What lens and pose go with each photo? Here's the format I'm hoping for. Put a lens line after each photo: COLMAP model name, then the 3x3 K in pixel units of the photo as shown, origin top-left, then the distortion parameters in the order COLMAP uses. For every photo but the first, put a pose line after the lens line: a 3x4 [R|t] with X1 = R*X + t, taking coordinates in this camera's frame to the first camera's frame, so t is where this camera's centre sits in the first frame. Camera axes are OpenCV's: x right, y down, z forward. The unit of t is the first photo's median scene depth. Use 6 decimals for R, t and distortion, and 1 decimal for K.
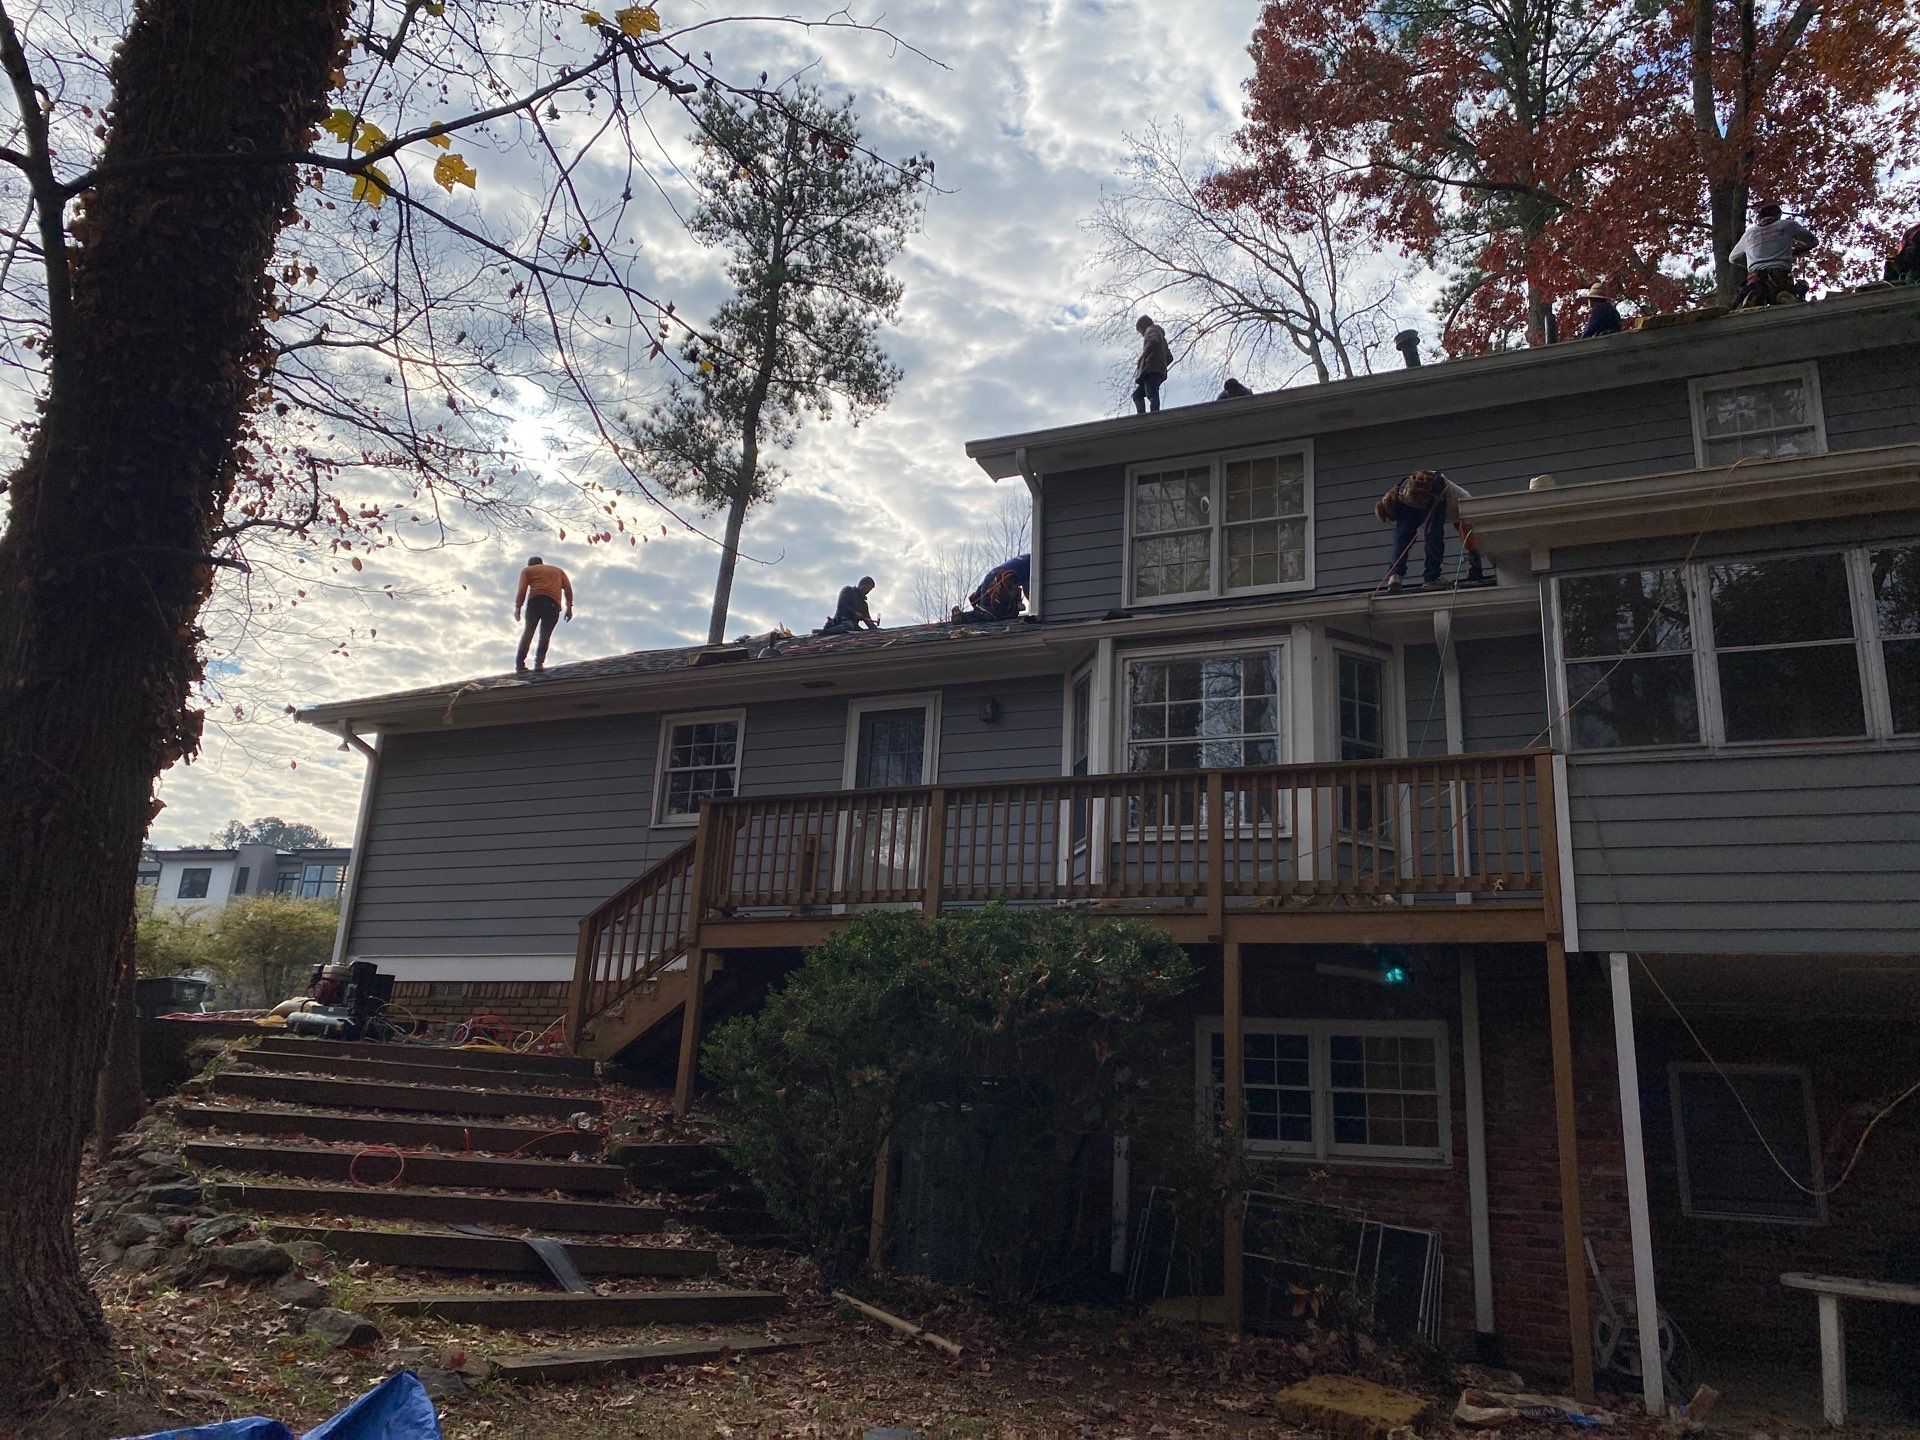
lens RADIAL K [[1367.7, 0, 958.8], [0, 1367.7, 761.2], [0, 0, 1]] dist [-0.001417, 0.002356]
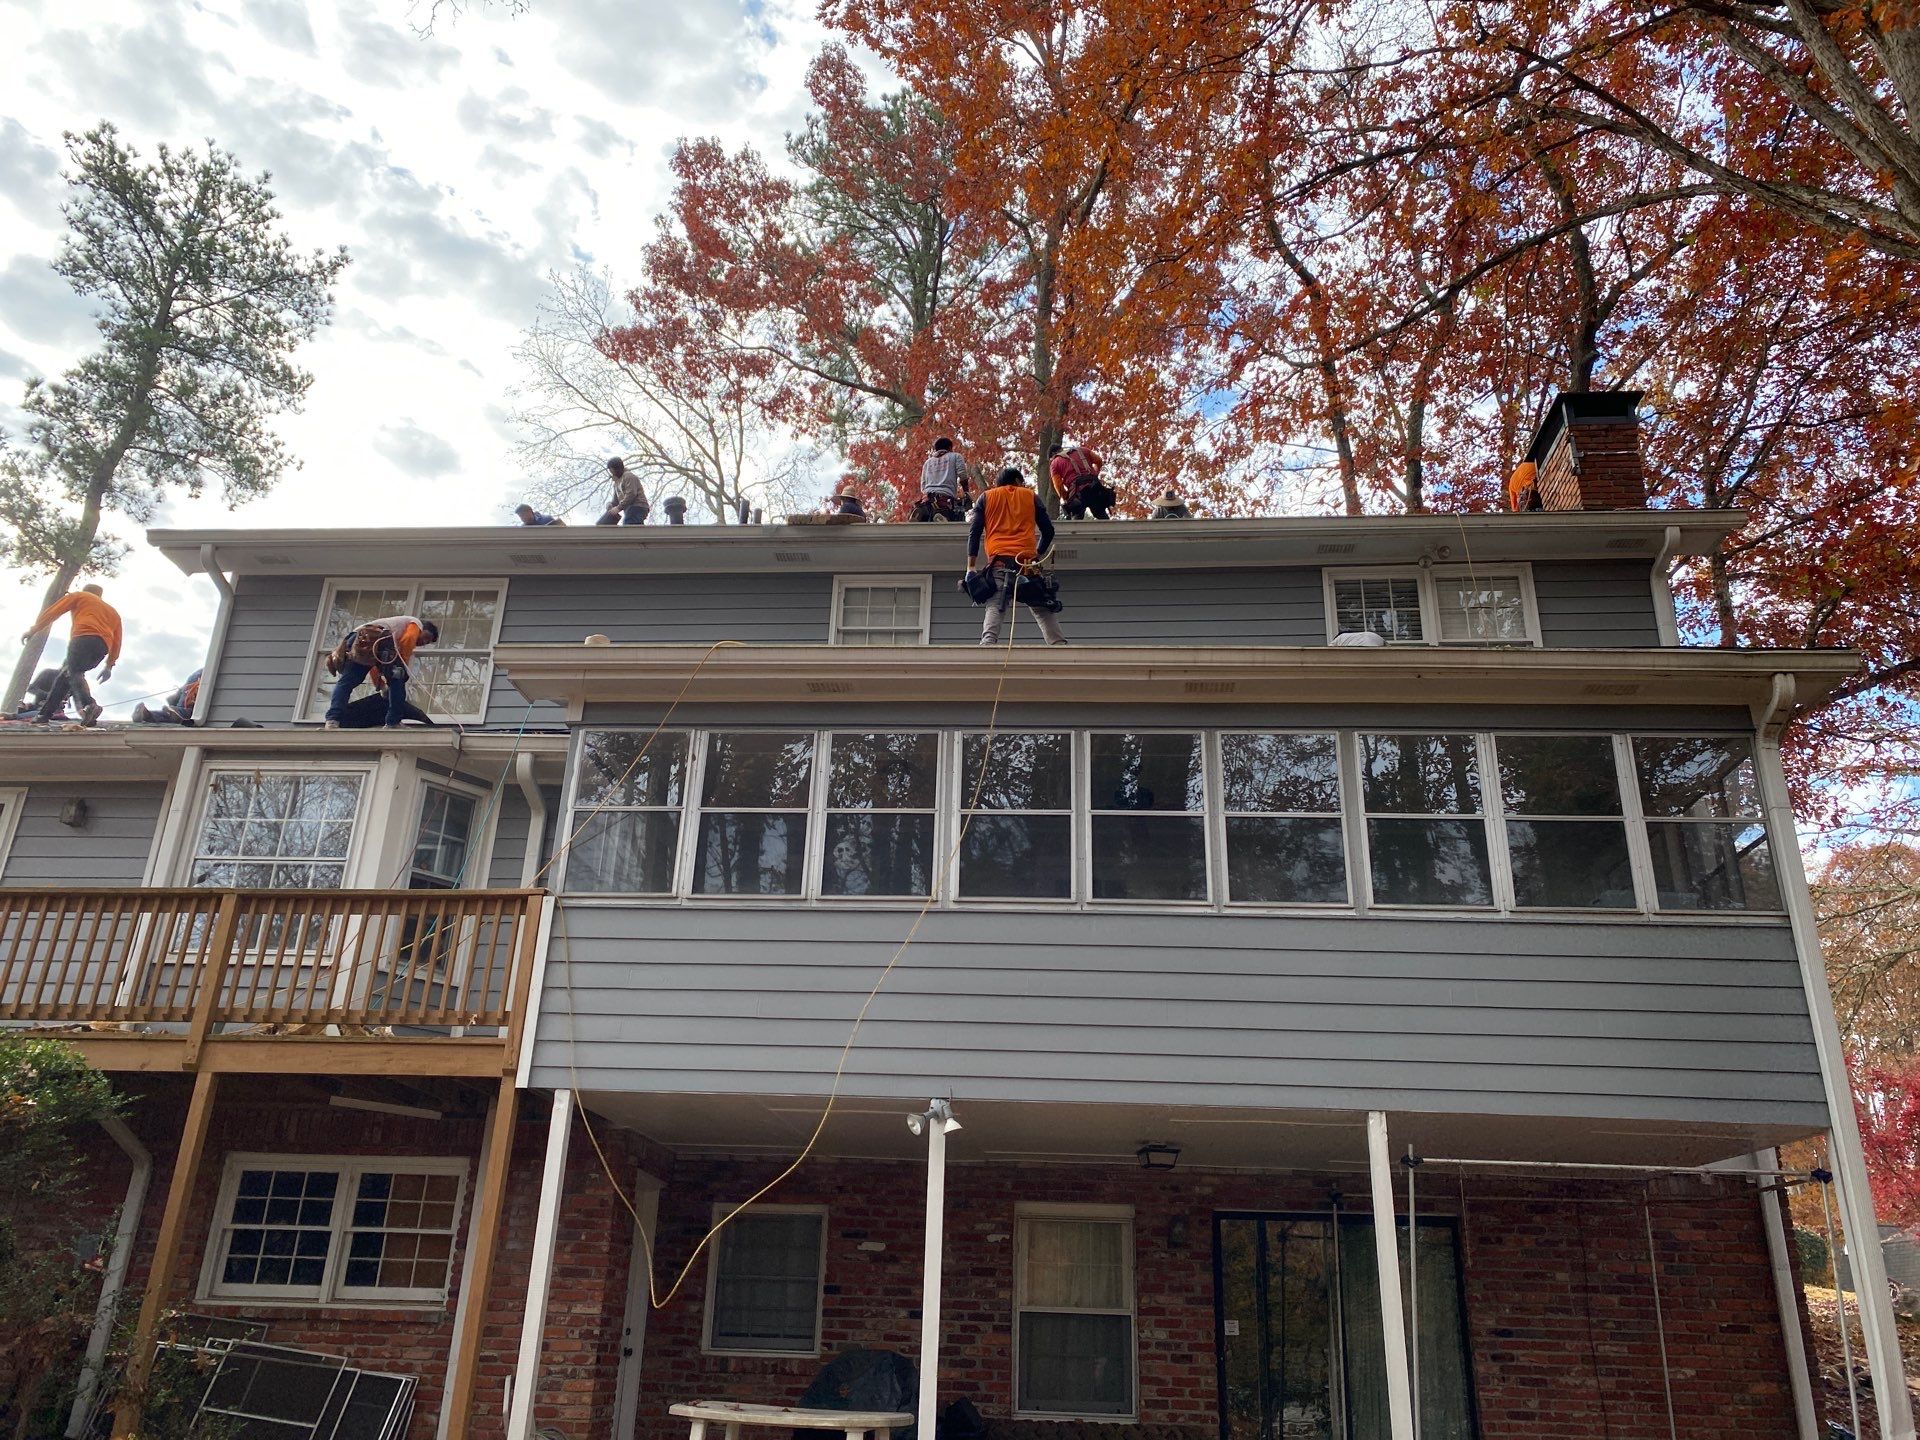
lens RADIAL K [[1367.7, 0, 958.8], [0, 1367.7, 761.2], [0, 0, 1]] dist [-0.001417, 0.002356]
pose [[0.942104, 0.097694, 0.320773, 0.290976], [-0.064941, 0.991664, -0.111290, -0.008277], [-0.328972, 0.084015, 0.940595, -0.072029]]
